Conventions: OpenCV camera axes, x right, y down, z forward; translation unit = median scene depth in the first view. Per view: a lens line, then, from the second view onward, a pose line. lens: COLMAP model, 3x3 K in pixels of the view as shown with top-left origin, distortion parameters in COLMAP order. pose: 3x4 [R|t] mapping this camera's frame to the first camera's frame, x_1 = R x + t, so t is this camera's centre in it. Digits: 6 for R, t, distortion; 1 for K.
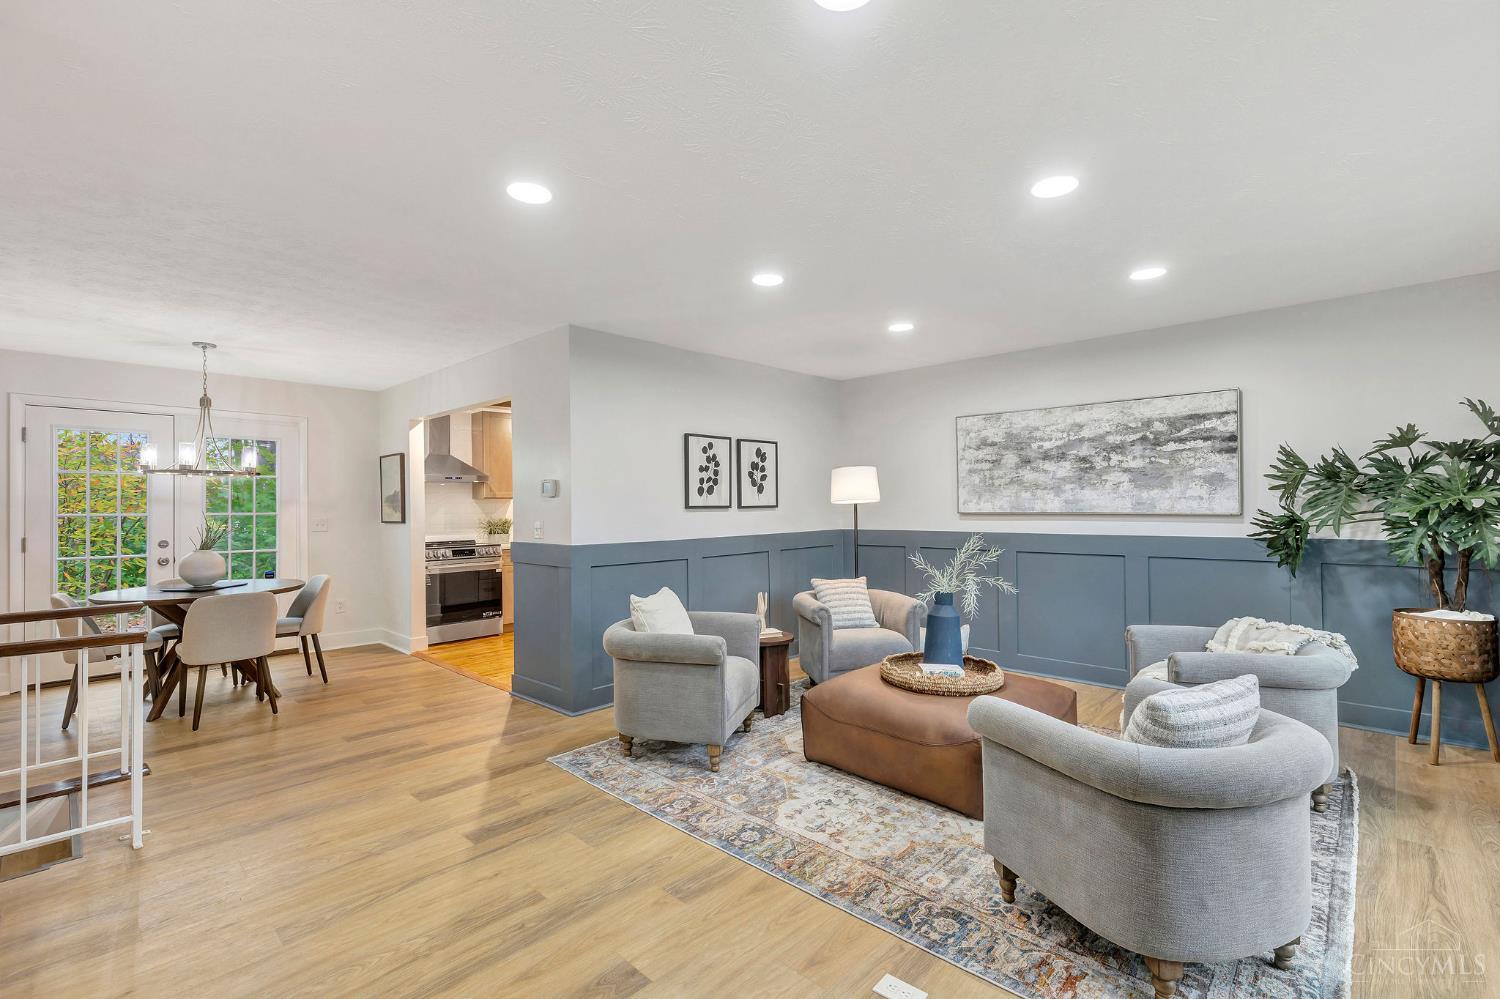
lens RADIAL K [[688.6, 0, 770.9], [0, 688.6, 499.3], [0, 0, 1]] dist [0.000472, 0.000430]
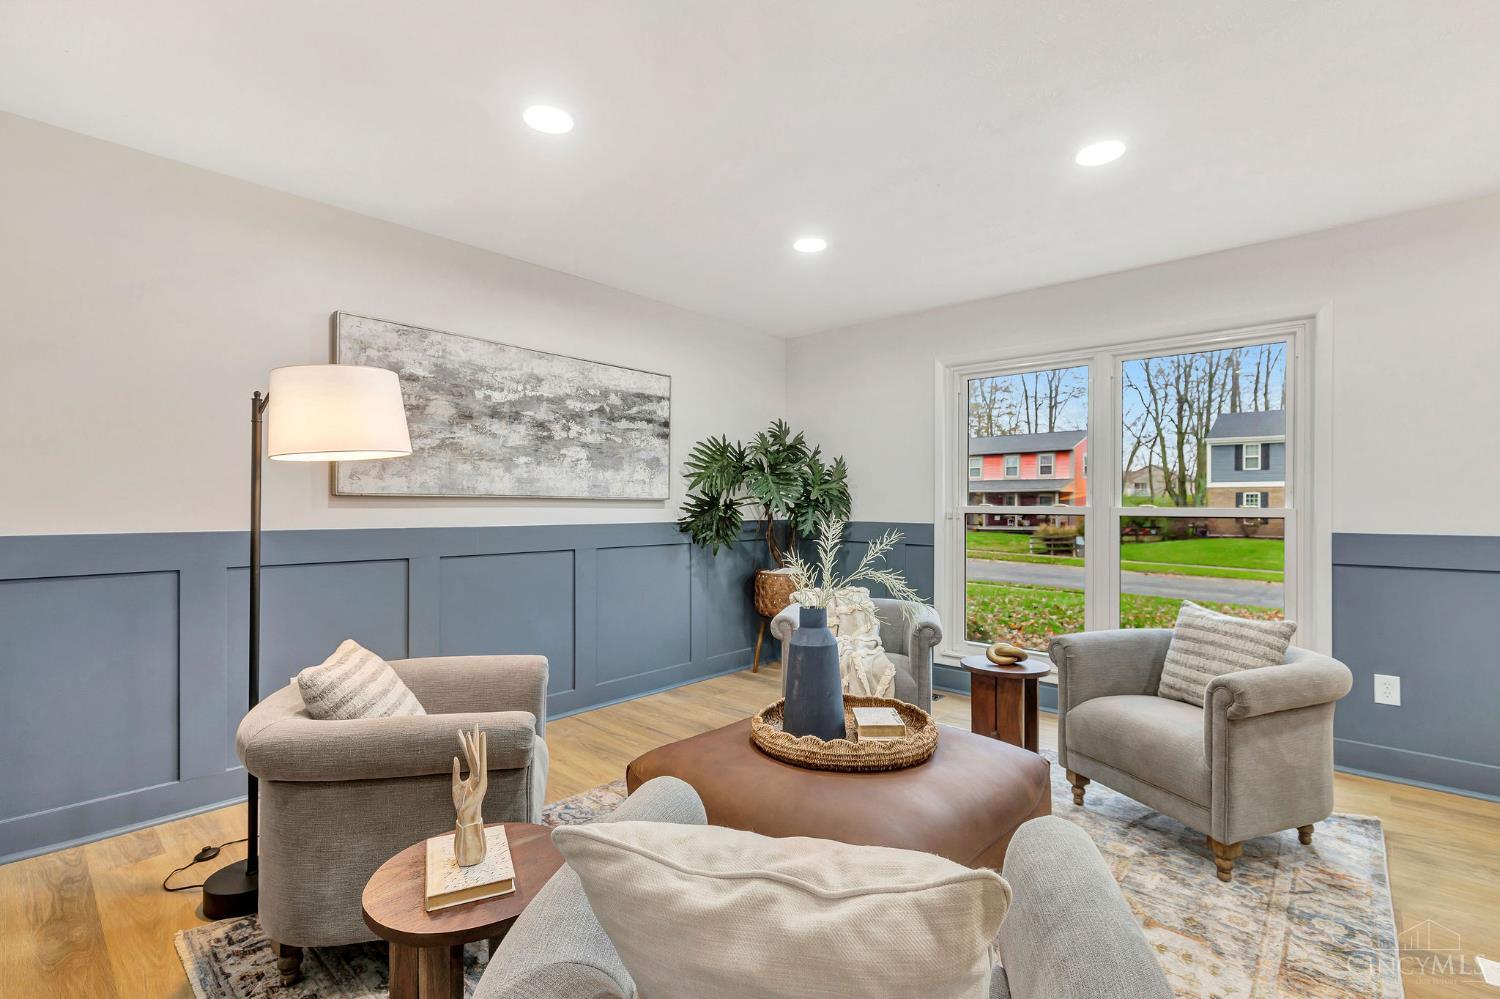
lens RADIAL K [[686.7, 0, 749.6], [0, 686.7, 481.5], [0, 0, 1]] dist [0.016666, 0.000129]
pose [[-0.030065, 0.046389, 0.998471, -0.306183], [-0.008949, 0.998870, -0.046677, 0.037494], [-0.999508, -0.010338, -0.029616, 0.825928]]
